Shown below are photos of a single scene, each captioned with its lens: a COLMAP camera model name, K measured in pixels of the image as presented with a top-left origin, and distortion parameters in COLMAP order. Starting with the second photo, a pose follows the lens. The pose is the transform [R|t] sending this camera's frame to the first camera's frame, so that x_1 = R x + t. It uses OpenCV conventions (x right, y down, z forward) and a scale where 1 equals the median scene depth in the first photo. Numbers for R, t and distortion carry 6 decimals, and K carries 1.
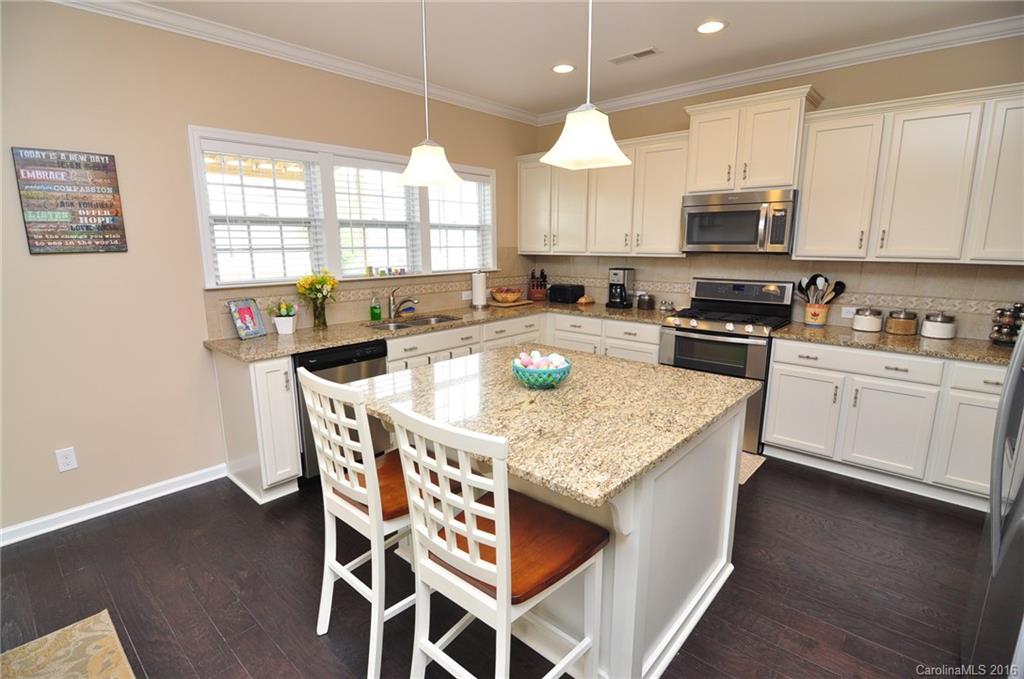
lens RADIAL K [[493.0, 0, 509.9], [0, 493.0, 339.3], [0, 0, 1]] dist [-0.001978, -0.010626]
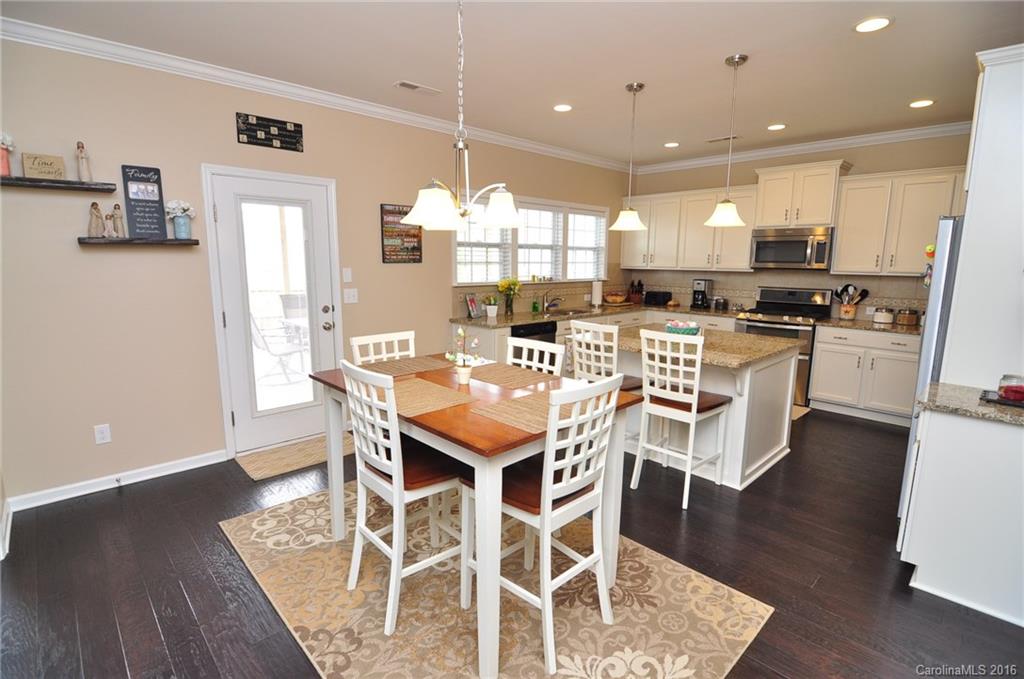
lens RADIAL K [[493.0, 0, 509.9], [0, 493.0, 339.3], [0, 0, 1]] dist [-0.001978, -0.010626]
pose [[0.996851, 0.023167, -0.075832, -0.253827], [-0.025632, 0.999169, -0.031703, 0.100530], [0.075034, 0.033547, 0.996616, -0.506965]]
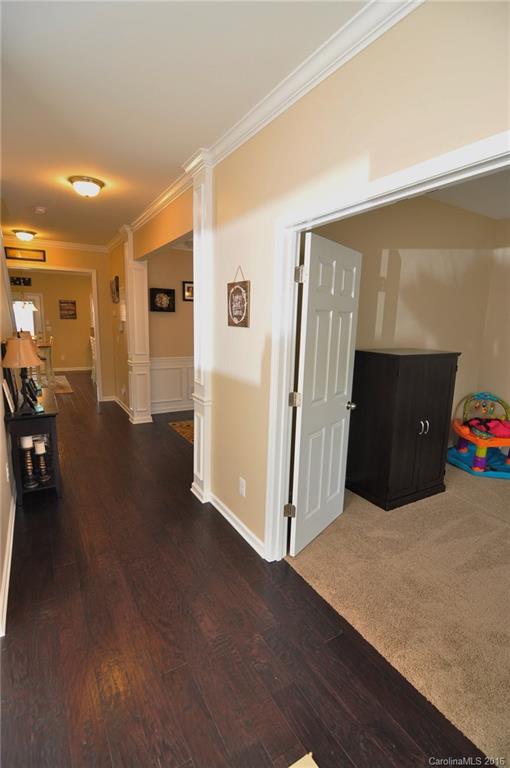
lens RADIAL K [[369.8, 0, 256.5], [0, 369.8, 386.9], [0, 0, 1]] dist [-0.001978, -0.010626]
pose [[0.953213, 0.081417, -0.291130, 1.660795], [-0.087907, 0.996086, -0.009259, 0.301431], [0.289236, 0.034418, 0.956639, -1.607947]]
